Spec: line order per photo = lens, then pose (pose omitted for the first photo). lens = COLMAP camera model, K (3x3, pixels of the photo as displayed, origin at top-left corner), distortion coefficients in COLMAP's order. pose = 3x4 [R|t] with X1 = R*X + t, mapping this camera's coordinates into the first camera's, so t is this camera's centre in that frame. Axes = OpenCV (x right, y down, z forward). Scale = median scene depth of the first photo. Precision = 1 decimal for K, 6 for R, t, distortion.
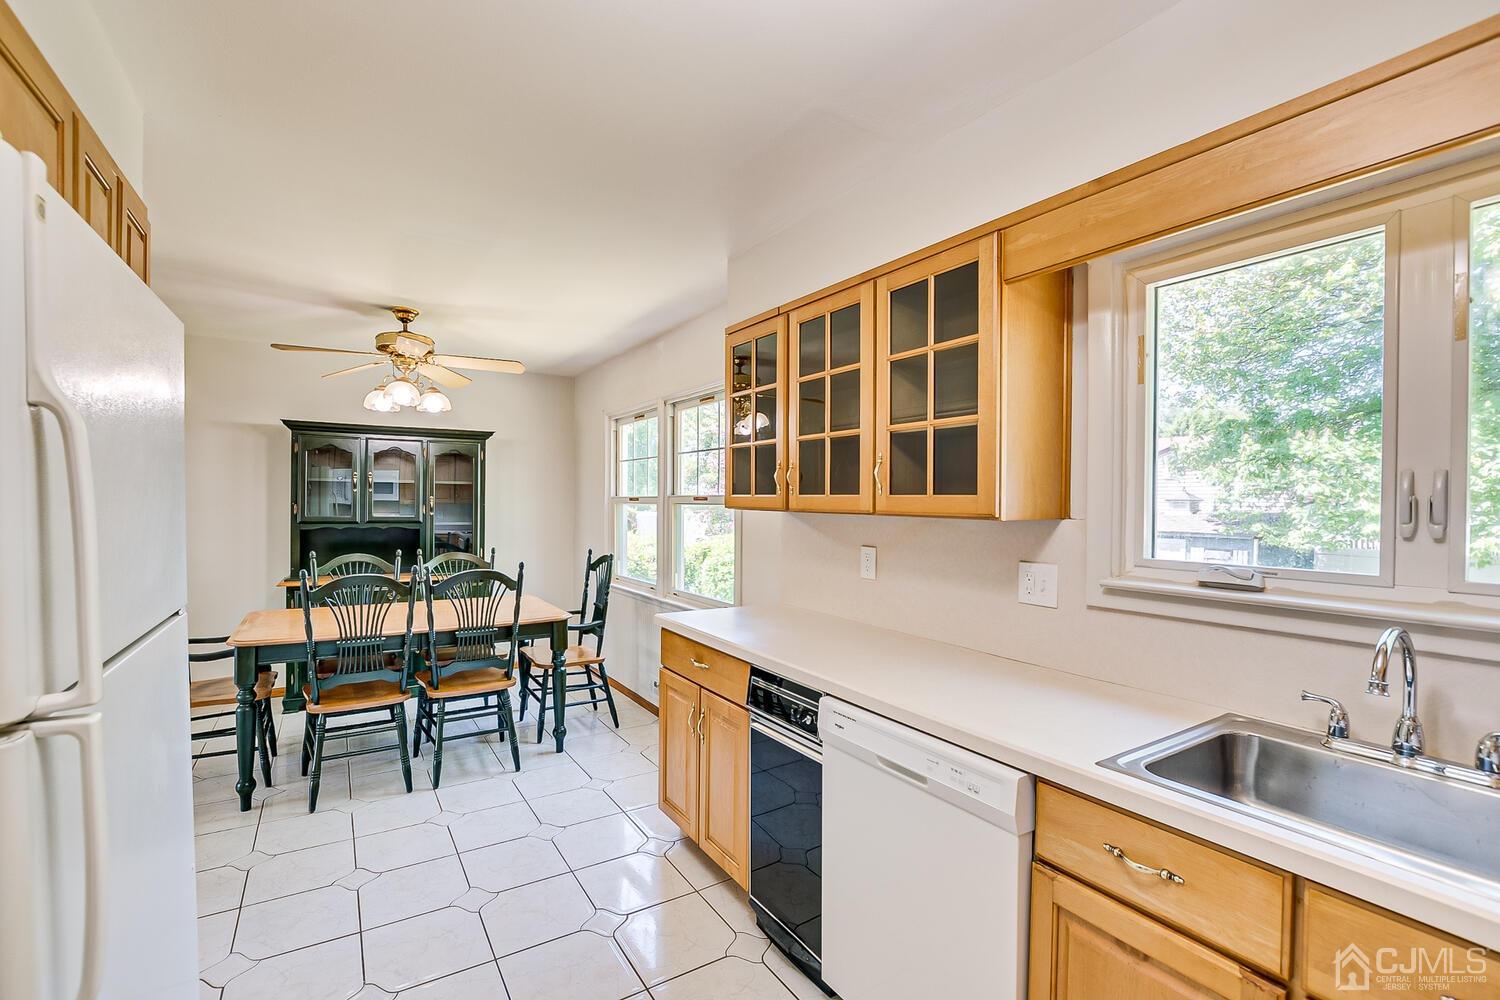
lens RADIAL K [[660.6, 0, 750.7], [0, 660.6, 509.5], [0, 0, 1]] dist [-0.015695, -0.001528]
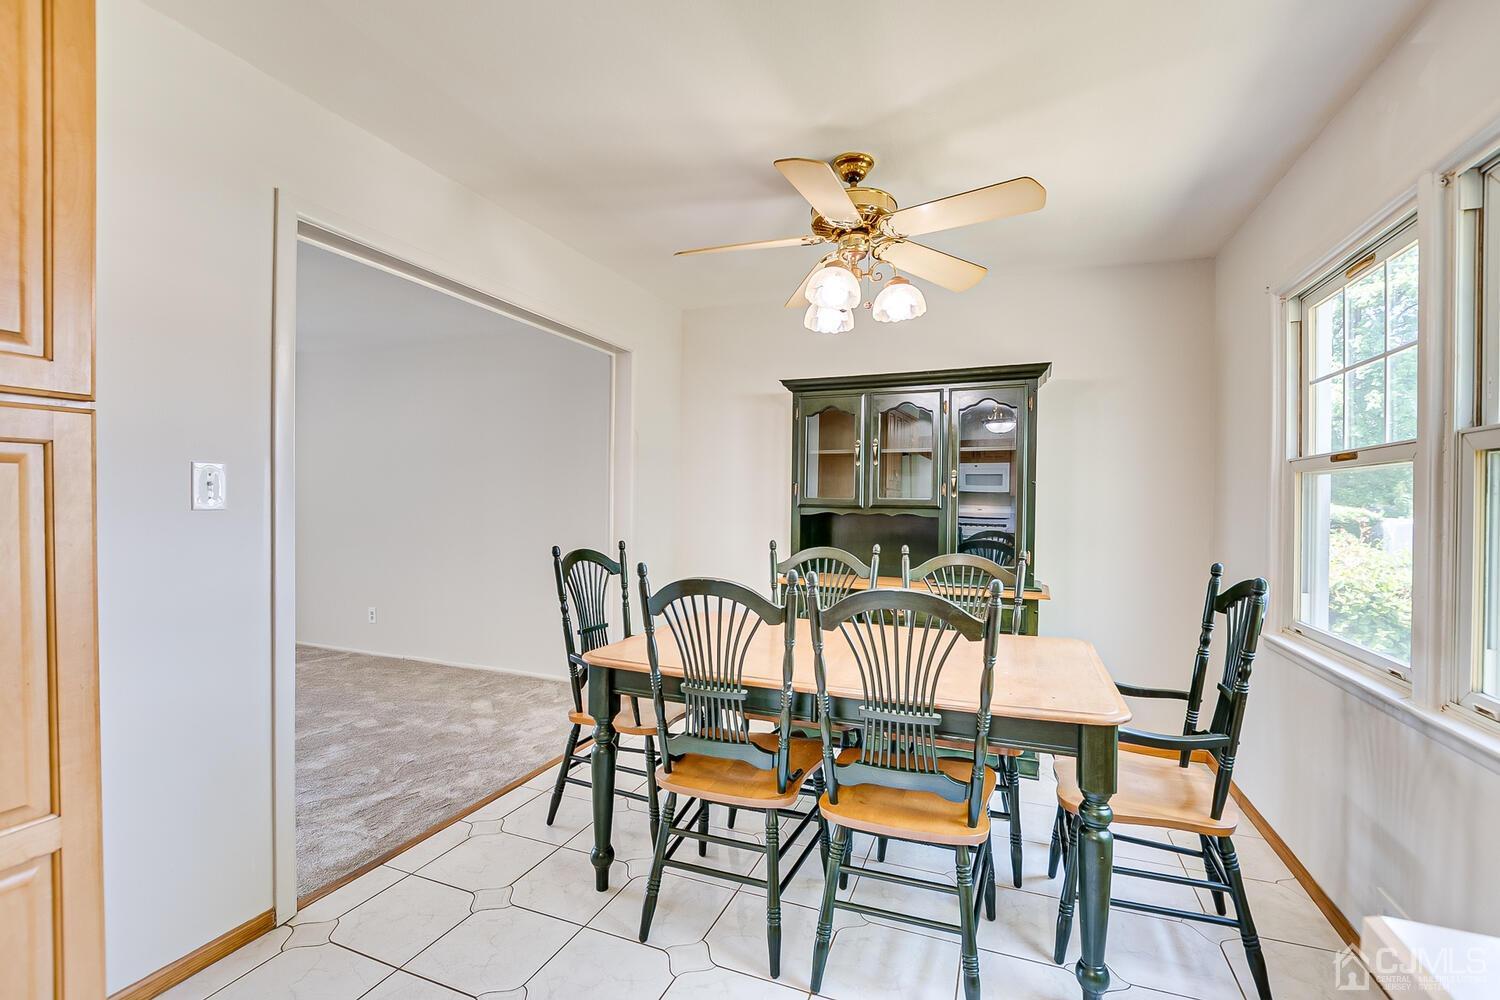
lens RADIAL K [[660.6, 0, 743.2], [0, 660.6, 510.0], [0, 0, 1]] dist [-0.015695, -0.001528]
pose [[0.580765, 0.007204, -0.814040, -0.069707], [-0.012466, 0.999922, -0.000045, 0.029155], [0.813976, 0.010173, 0.580809, 0.518761]]
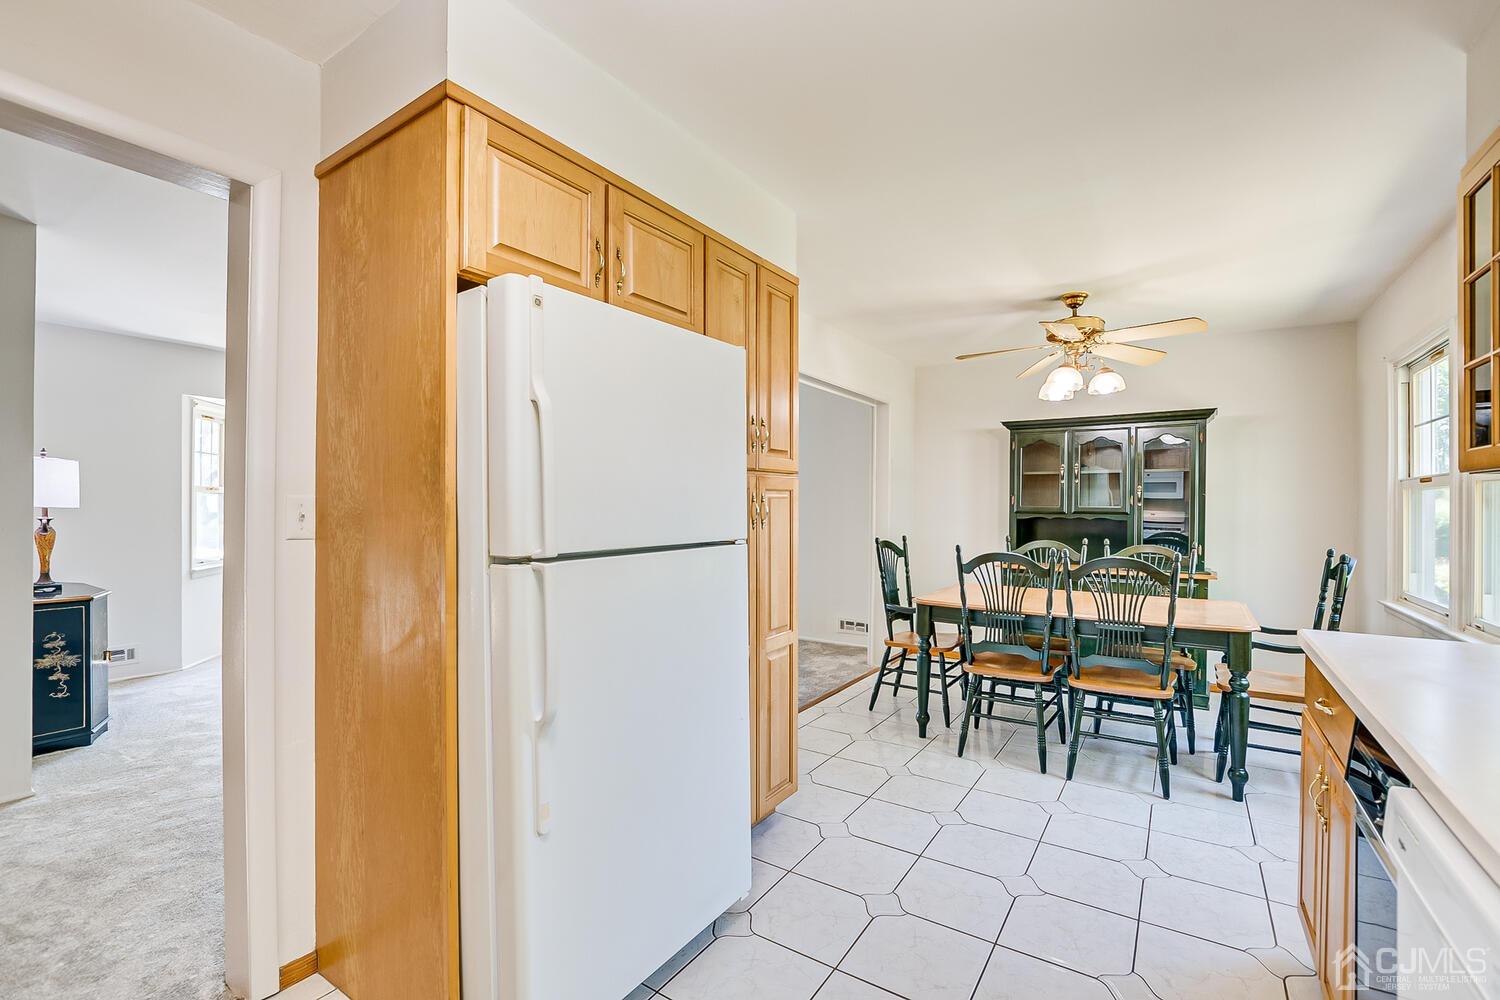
lens RADIAL K [[660.6, 0, 742.8], [0, 660.6, 510.0], [0, 0, 1]] dist [-0.015695, -0.001528]
pose [[0.401170, -0.000508, -0.916003, 0.172239], [-0.010566, 0.999931, -0.005182, 0.030318], [0.915943, 0.011757, 0.401137, 0.134709]]
